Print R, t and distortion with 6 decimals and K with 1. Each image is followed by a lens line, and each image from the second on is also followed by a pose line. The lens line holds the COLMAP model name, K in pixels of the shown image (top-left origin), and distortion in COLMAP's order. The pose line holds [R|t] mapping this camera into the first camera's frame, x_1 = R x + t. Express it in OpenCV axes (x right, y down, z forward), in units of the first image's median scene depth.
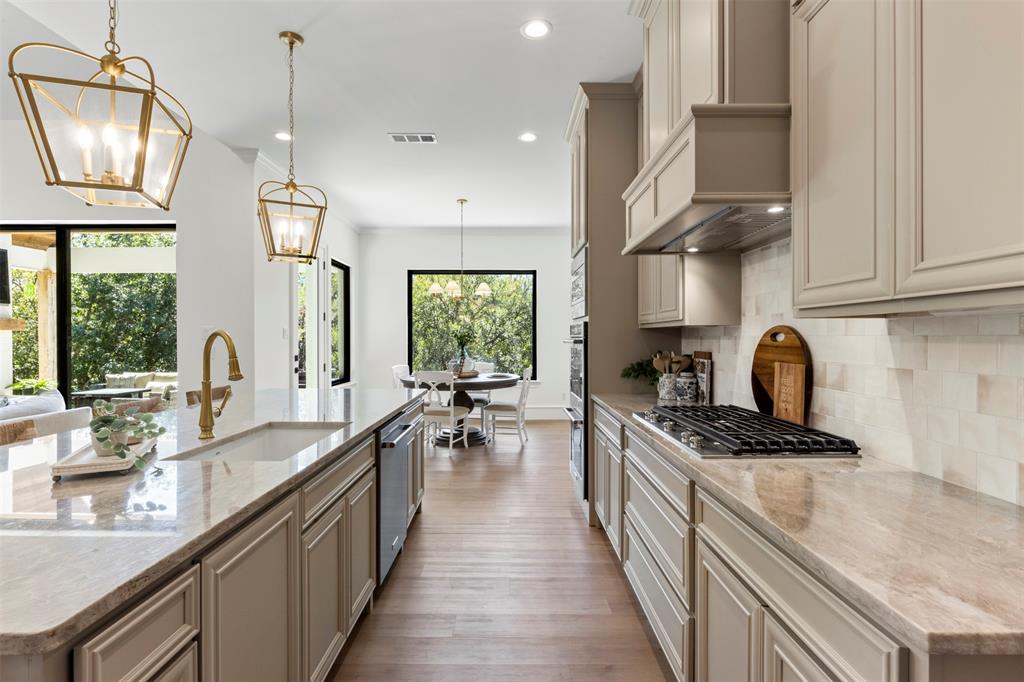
lens RADIAL K [[545.0, 0, 512.0], [0, 545.0, 341.0], [0, 0, 1]] dist [0.001377, 0.000324]
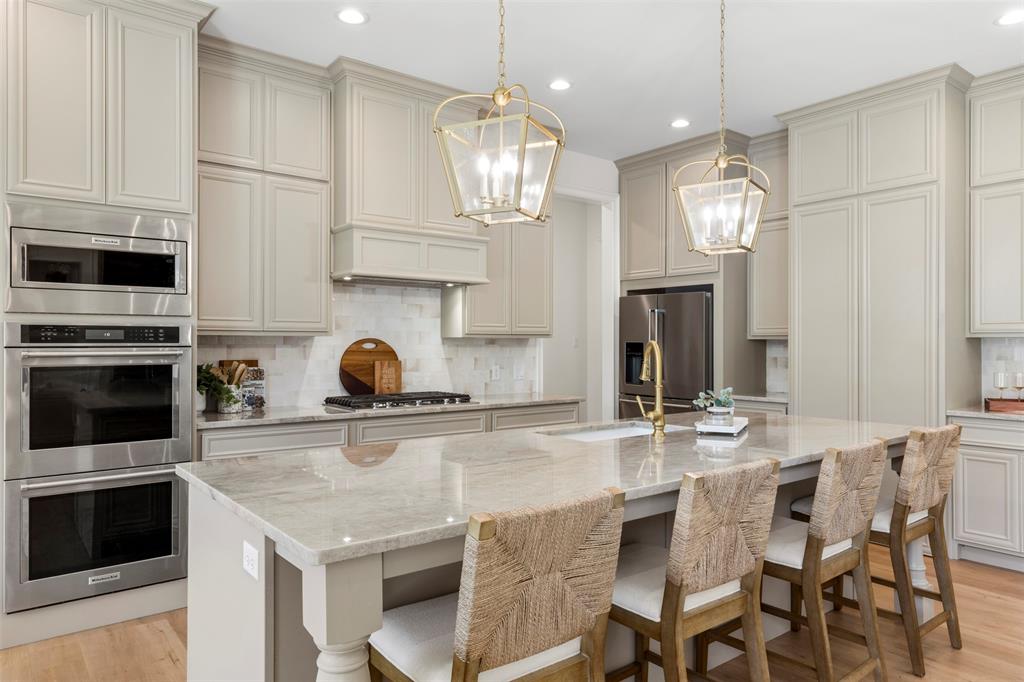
lens RADIAL K [[670.0, 0, 512.0], [0, 670.0, 341.0], [0, 0, 1]] dist [0.000150, -0.000007]
pose [[-0.619880, 0.001315, 0.784696, -1.243062], [0.005675, 0.999980, 0.002807, -0.022317], [-0.784676, 0.006193, -0.619875, 1.775363]]
